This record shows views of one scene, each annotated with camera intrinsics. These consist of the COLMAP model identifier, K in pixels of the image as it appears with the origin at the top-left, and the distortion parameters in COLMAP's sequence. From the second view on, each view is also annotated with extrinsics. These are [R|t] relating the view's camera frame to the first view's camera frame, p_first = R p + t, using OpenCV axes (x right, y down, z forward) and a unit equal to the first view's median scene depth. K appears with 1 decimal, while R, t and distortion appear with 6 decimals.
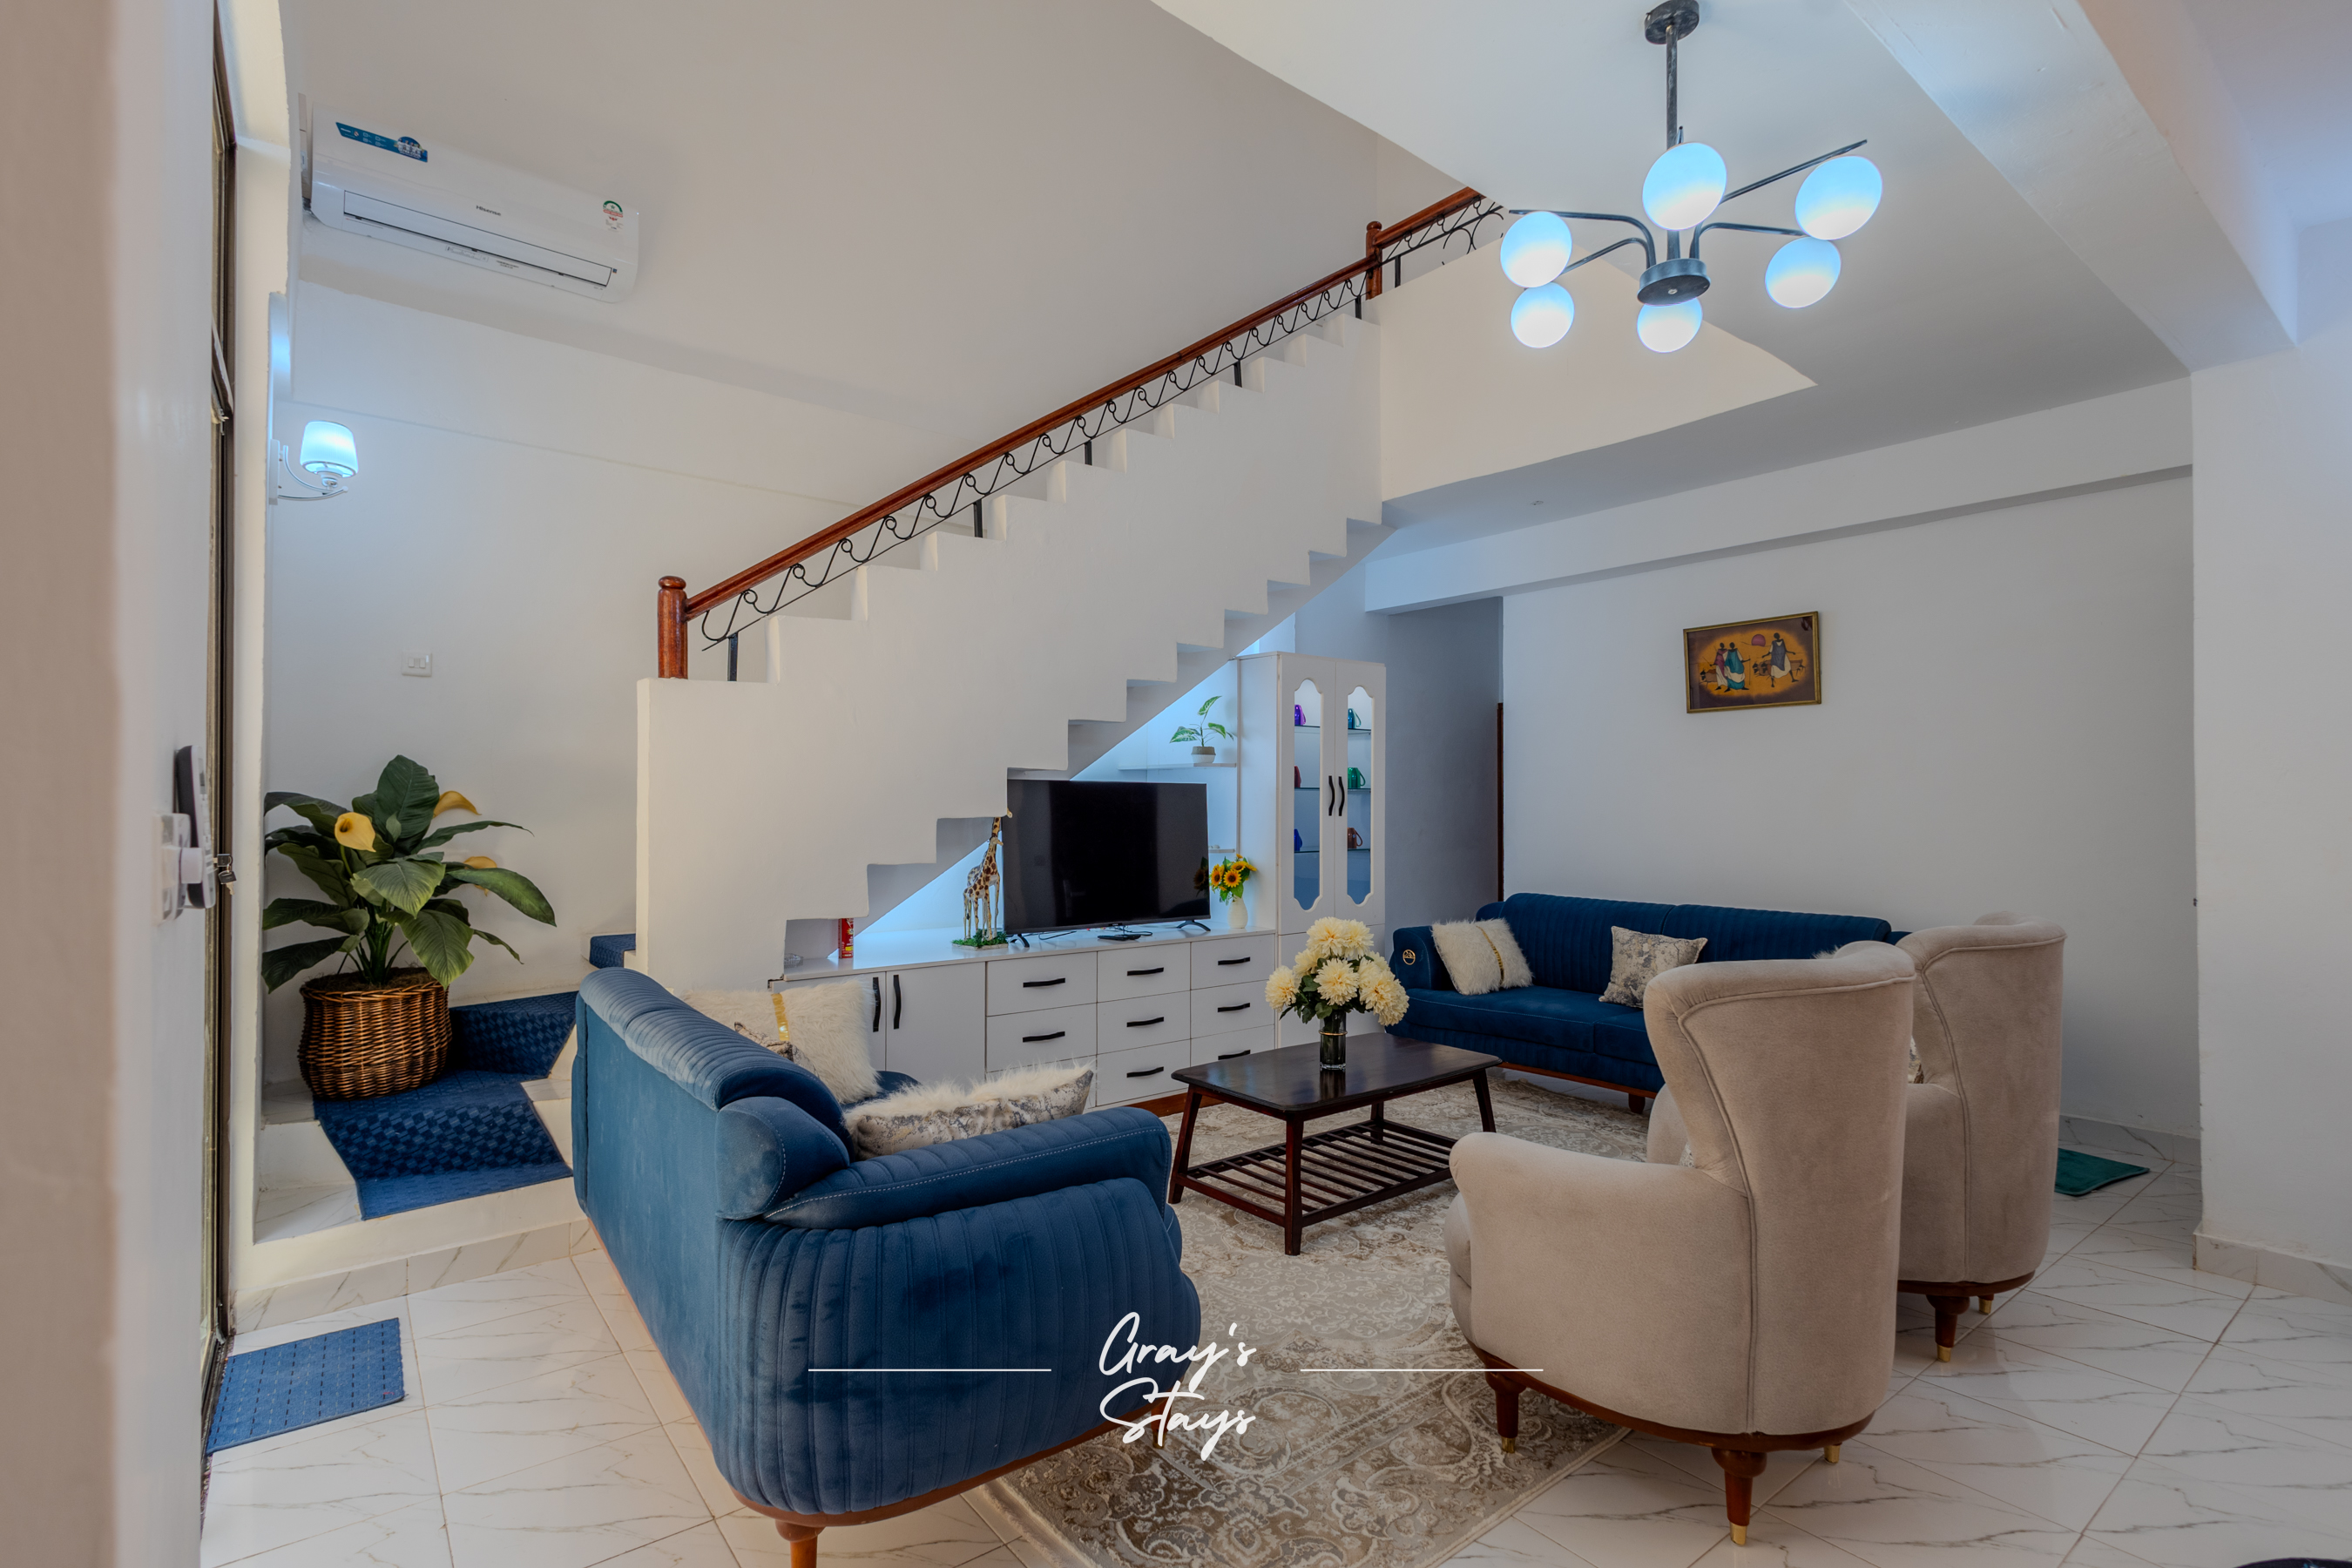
lens RADIAL K [[1122.7, 0, 1189.0], [0, 1122.7, 797.7], [0, 0, 1]] dist [0.003468, 0.001853]
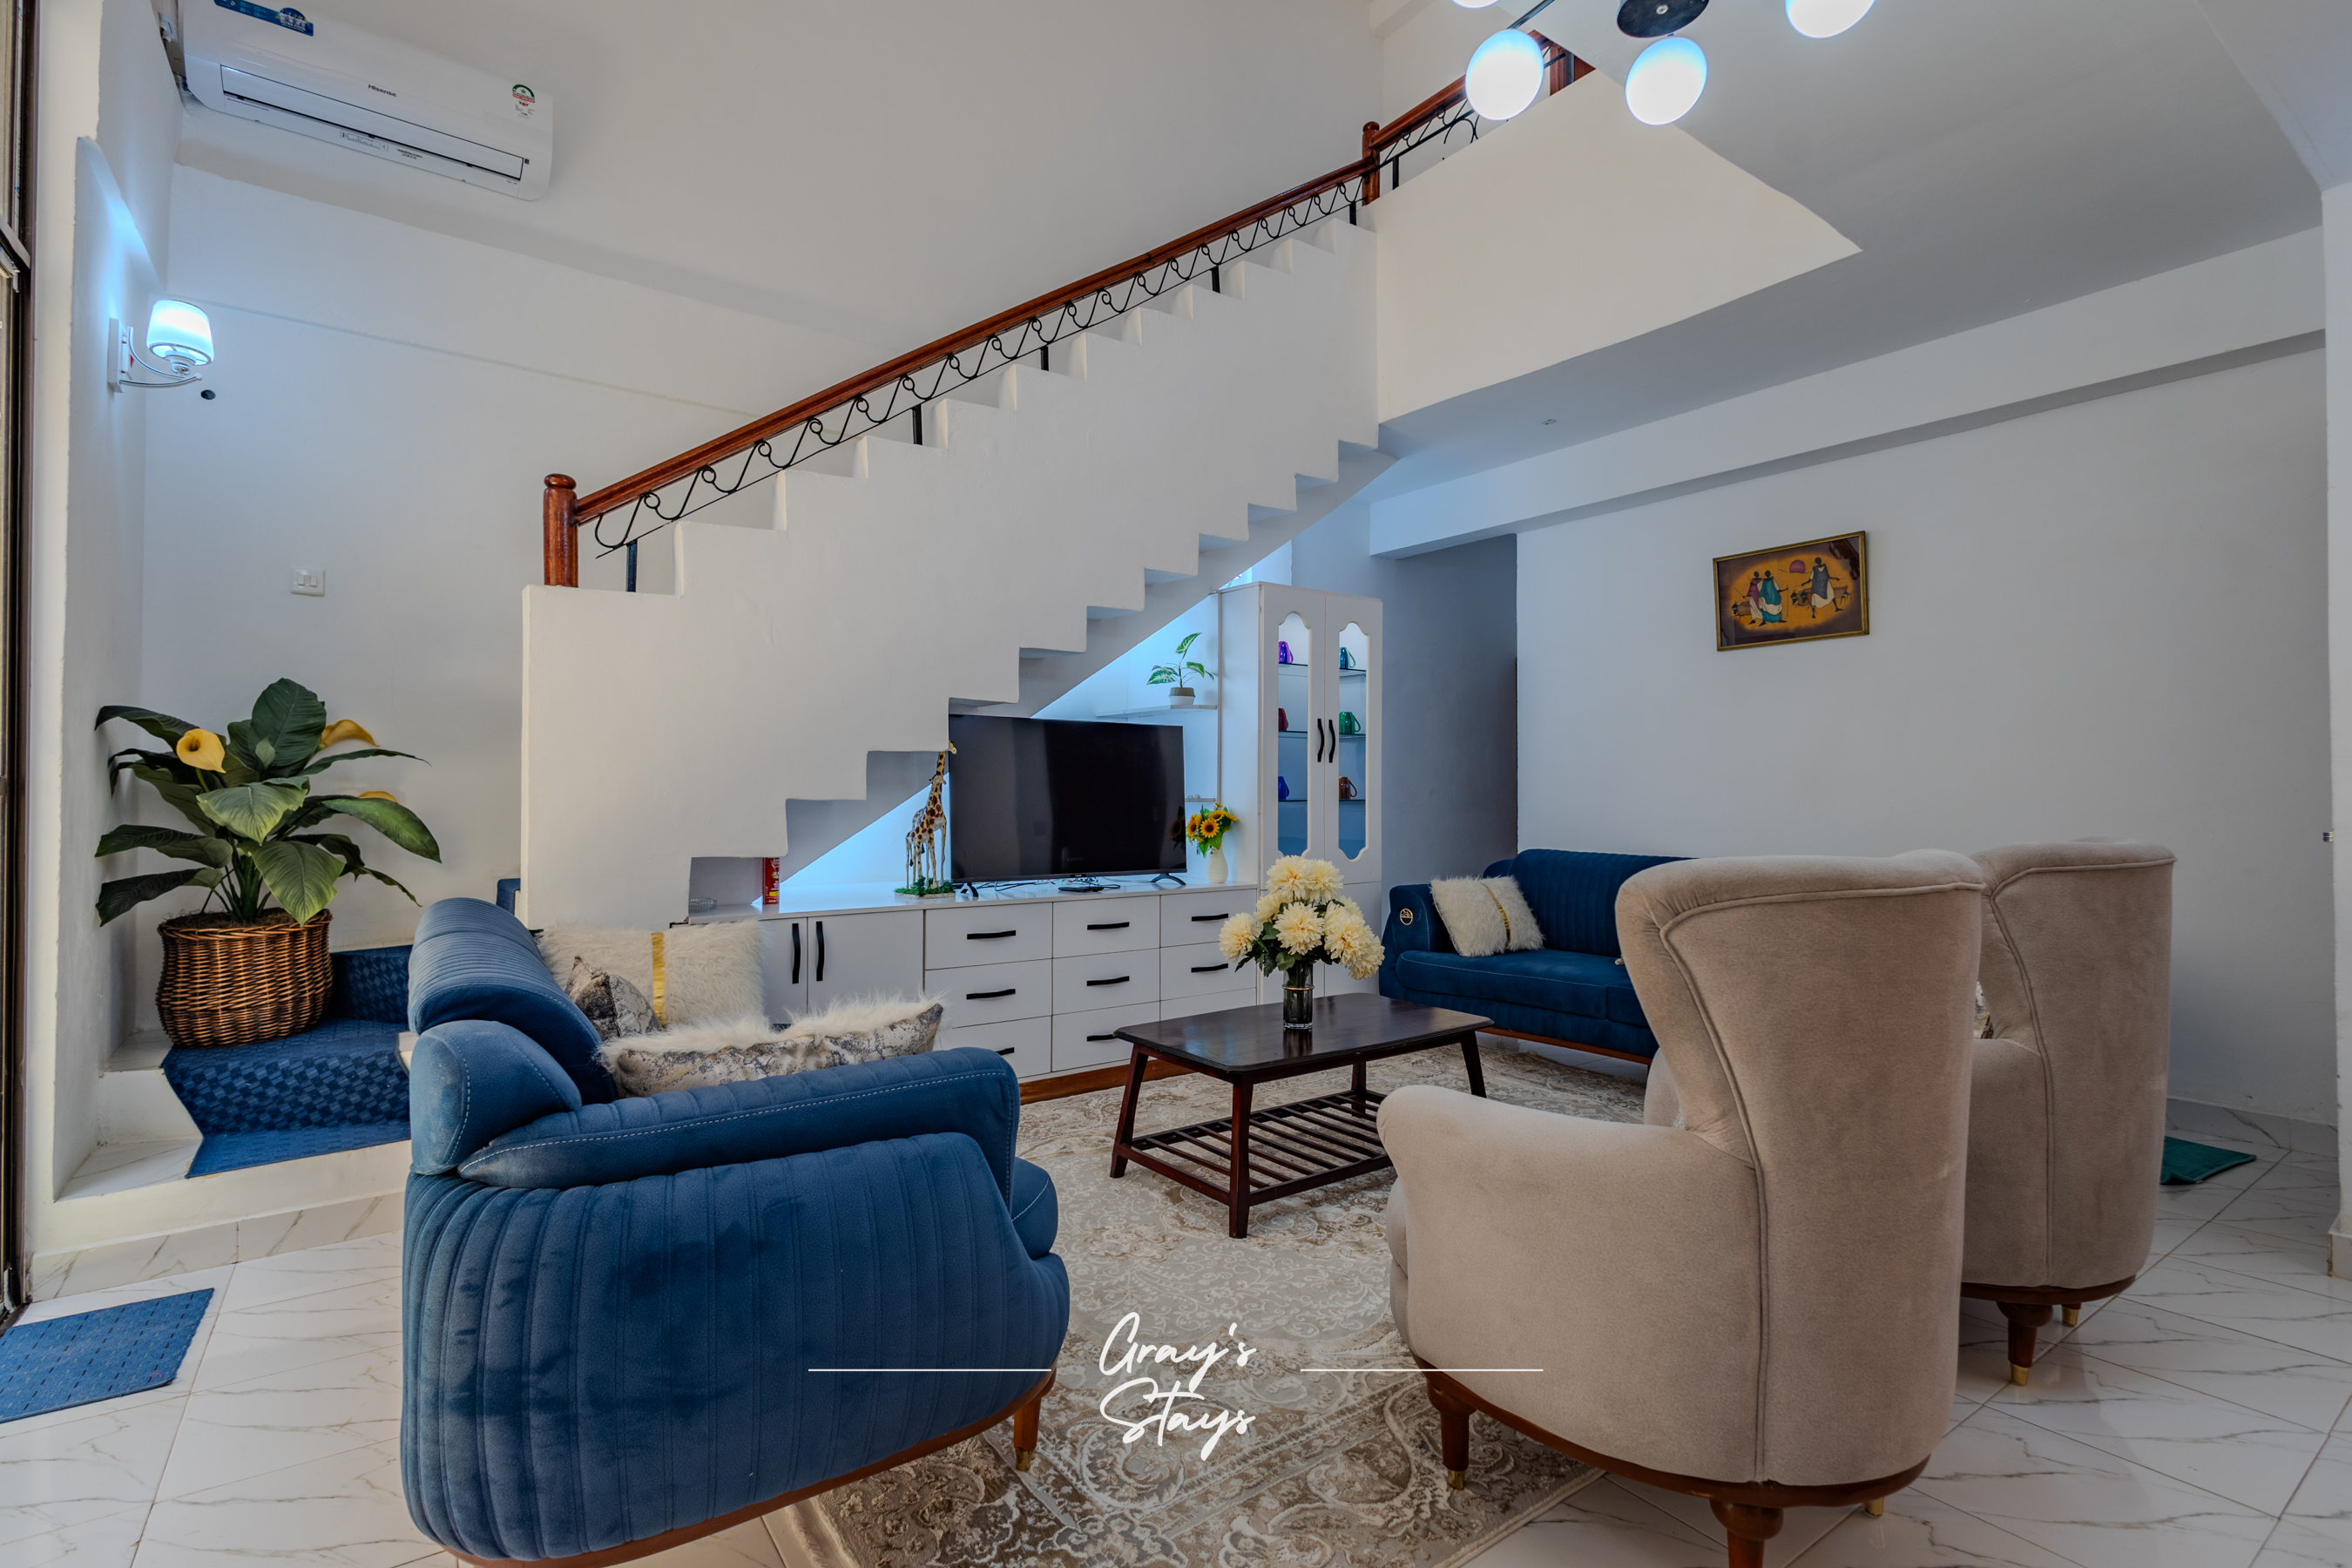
lens RADIAL K [[1110.6, 0, 1176.0], [0, 1110.6, 784.0], [0, 0, 1]] dist [0.006496, -0.001526]
pose [[0.998816, -0.000156, -0.048656, 0.083994], [0.000050, 0.999998, -0.002195, 0.057182], [0.048656, 0.002190, 0.998813, 0.136136]]
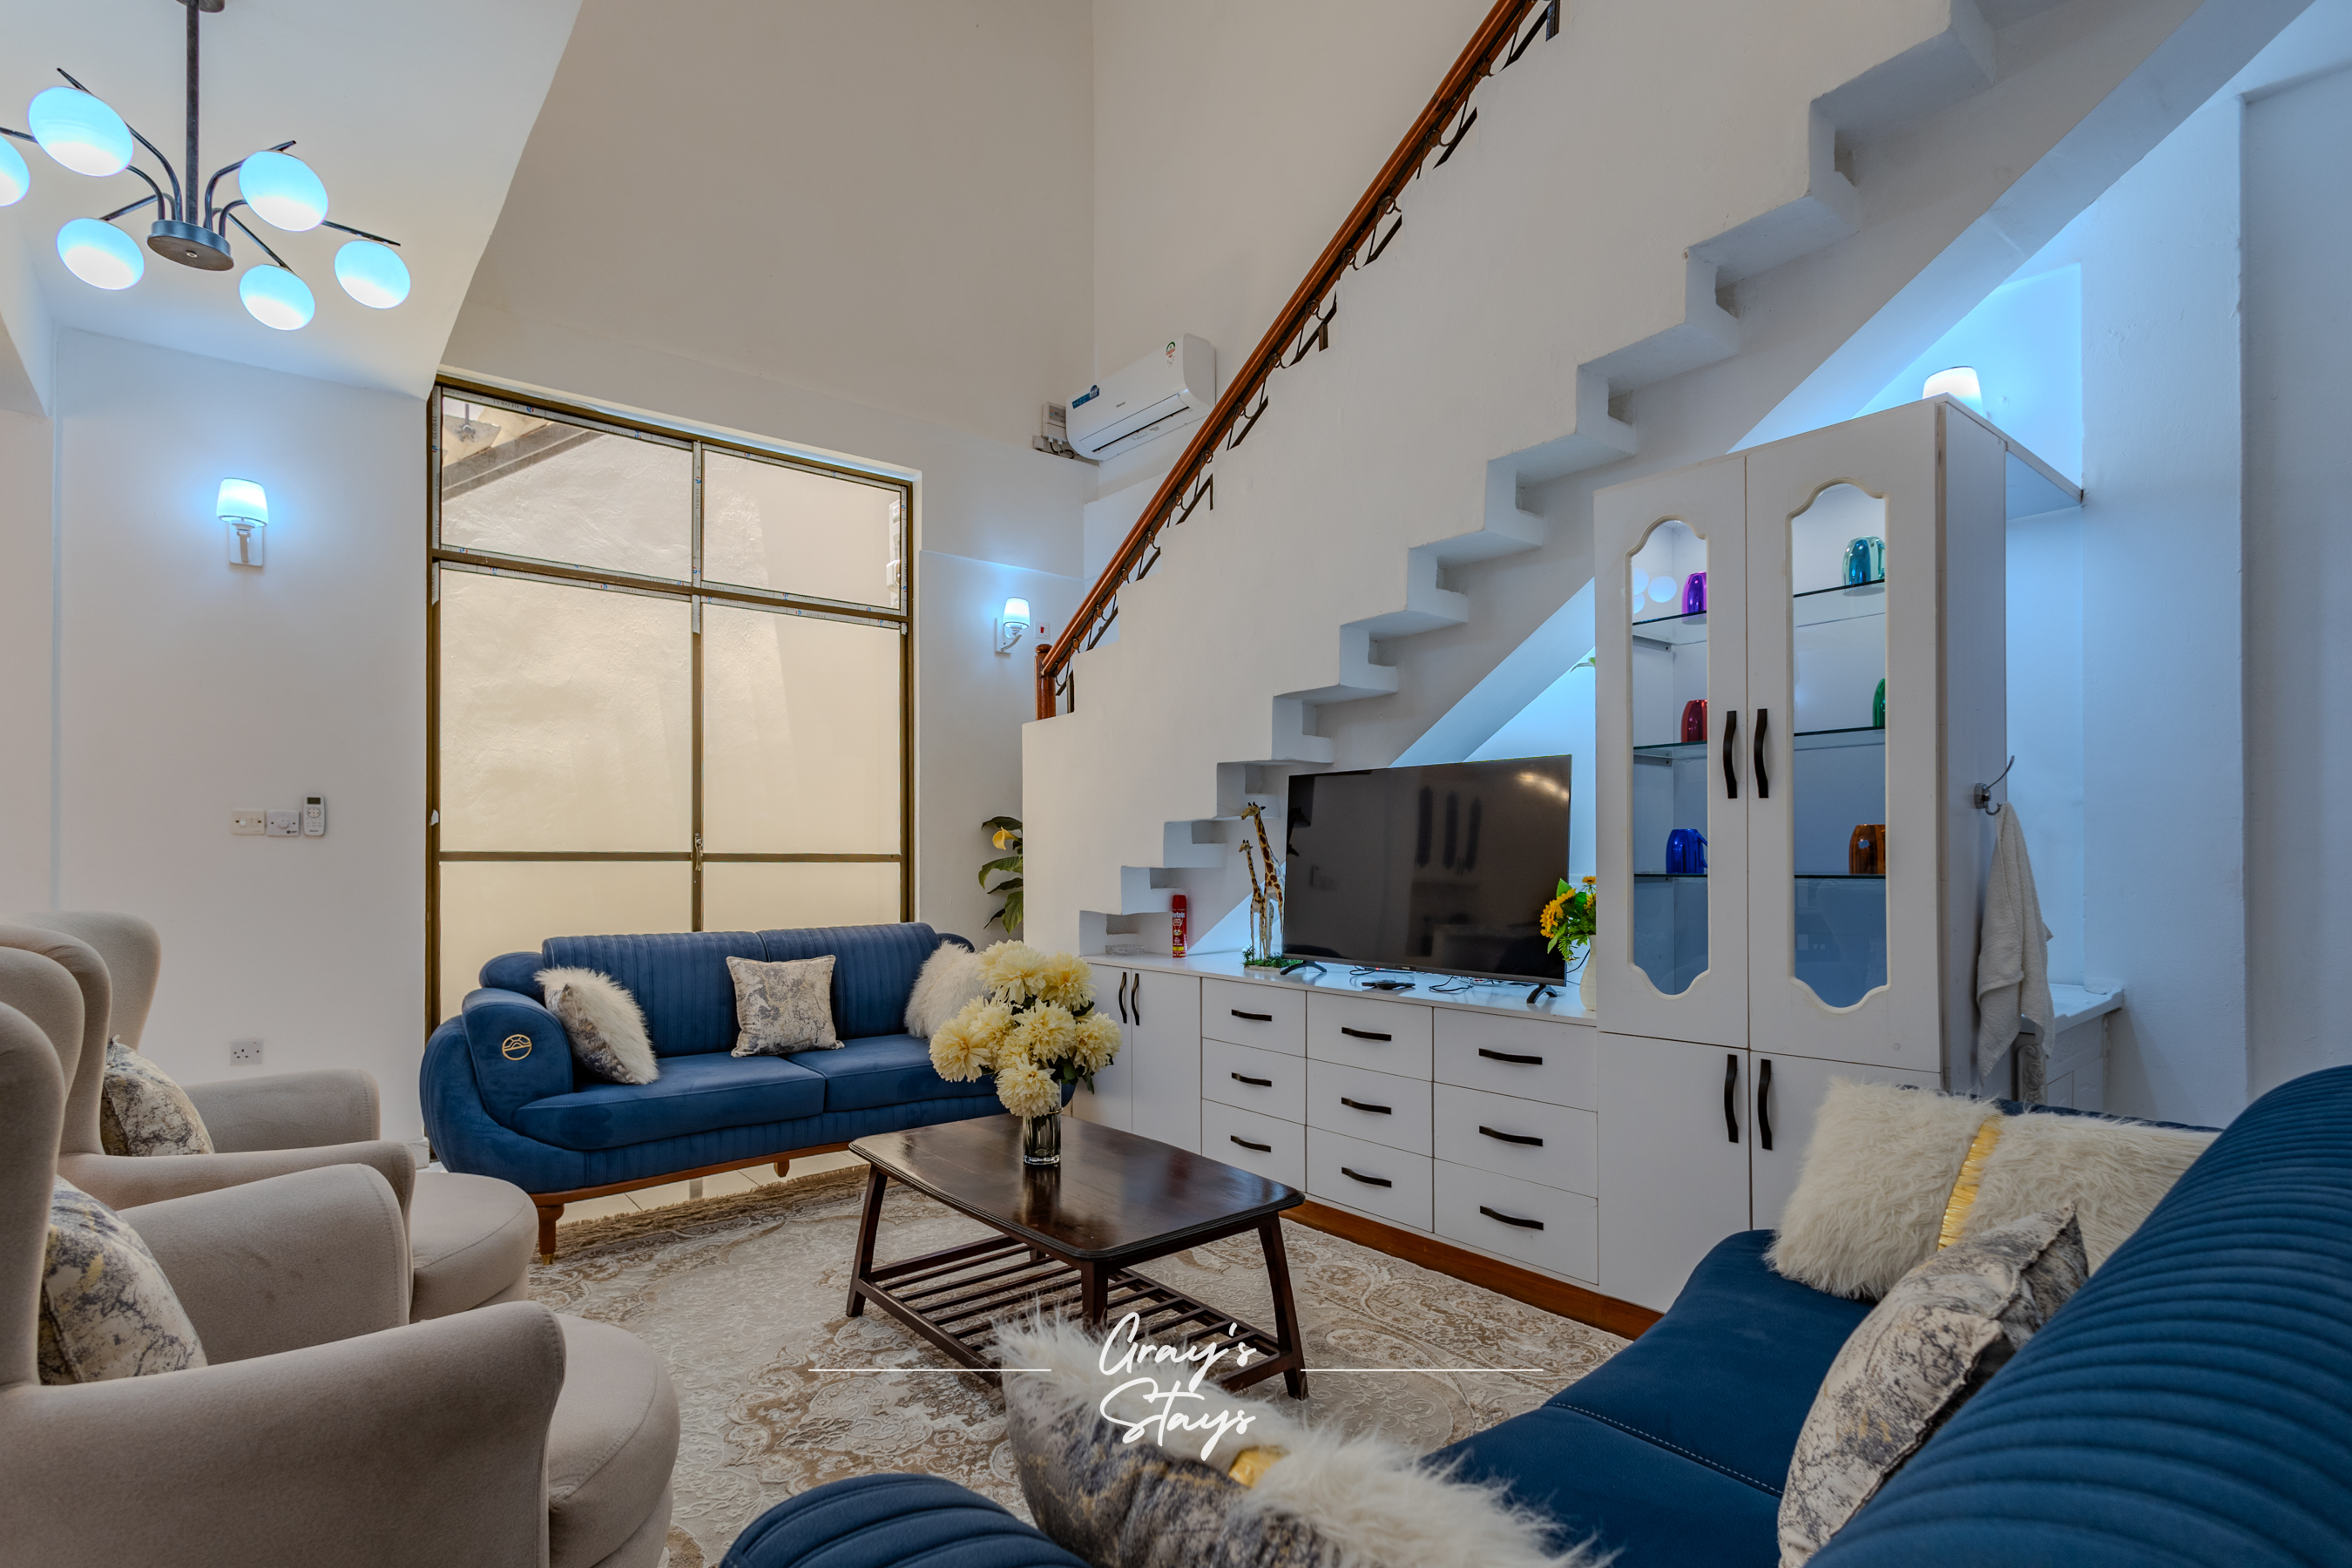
lens RADIAL K [[1113.4, 0, 1178.1], [0, 1113.4, 850.1], [0, 0, 1]] dist [-0.001074, -0.000274]
pose [[0.007431, -0.009941, -0.999923, 0.896536], [0.010003, 0.999901, -0.009866, 0.064591], [0.999922, -0.009929, 0.007529, 1.216569]]
